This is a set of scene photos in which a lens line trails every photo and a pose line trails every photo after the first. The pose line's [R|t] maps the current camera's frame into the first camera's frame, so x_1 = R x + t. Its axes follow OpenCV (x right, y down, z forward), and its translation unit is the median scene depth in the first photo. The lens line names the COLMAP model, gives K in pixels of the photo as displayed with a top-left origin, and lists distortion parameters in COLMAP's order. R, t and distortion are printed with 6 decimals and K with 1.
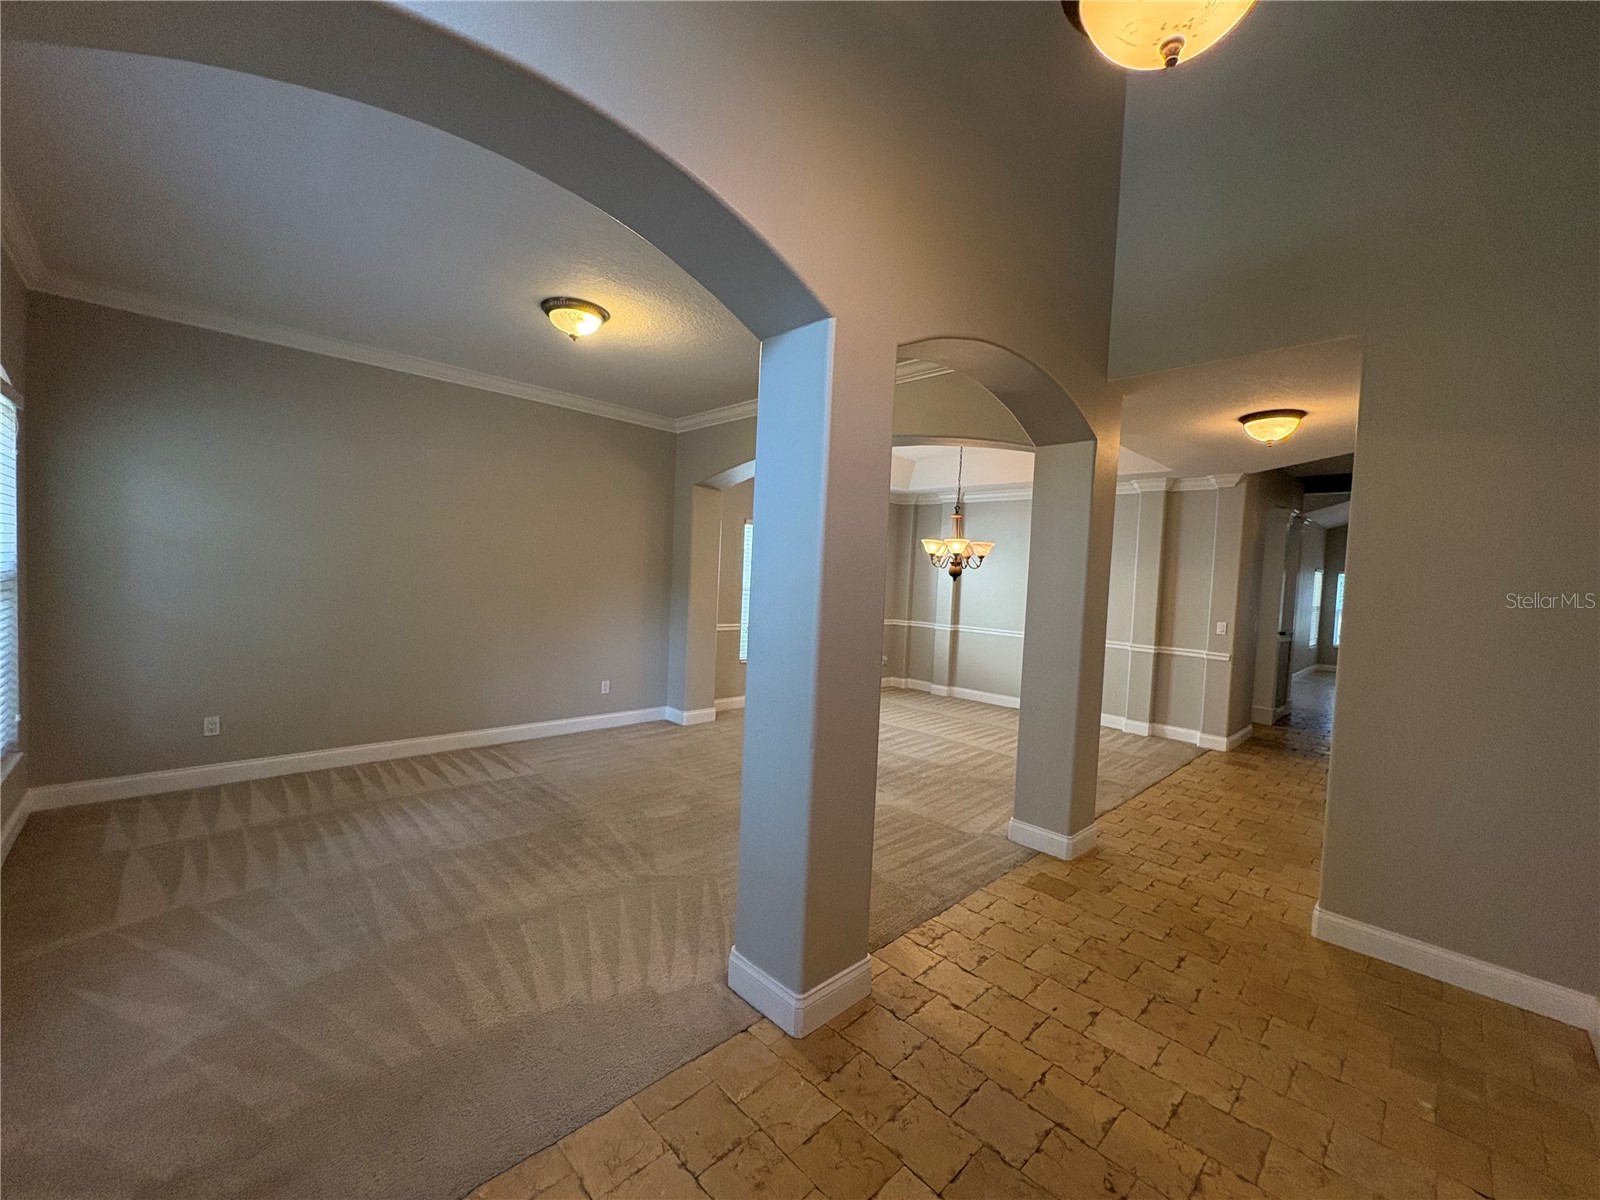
lens RADIAL K [[637.5, 0, 798.2], [0, 637.5, 603.2], [0, 0, 1]] dist [0.001511, 0.000413]
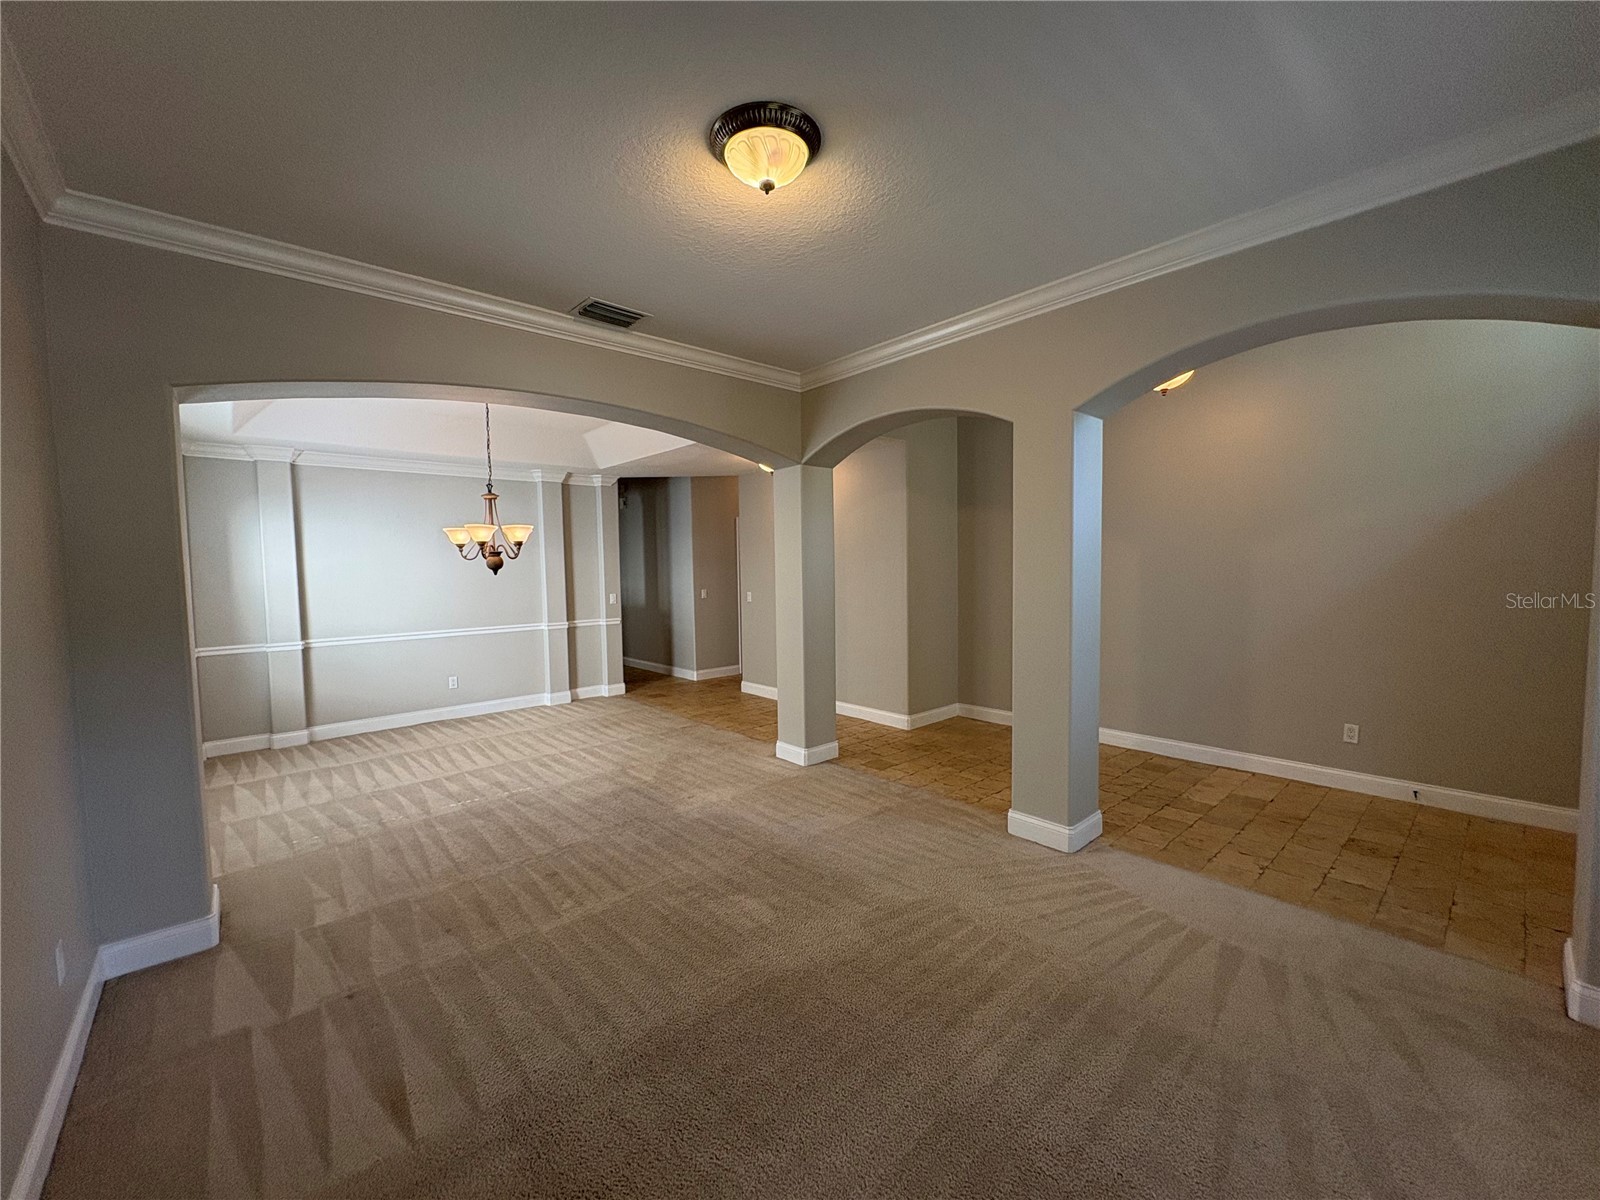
lens RADIAL K [[637.5, 0, 803.0], [0, 637.5, 597.9], [0, 0, 1]] dist [0.001511, 0.000413]
pose [[0.042908, -0.099369, 0.994125, -0.602381], [0.065963, 0.993152, 0.096424, -0.062081], [-0.996899, 0.061438, 0.049169, 0.599033]]
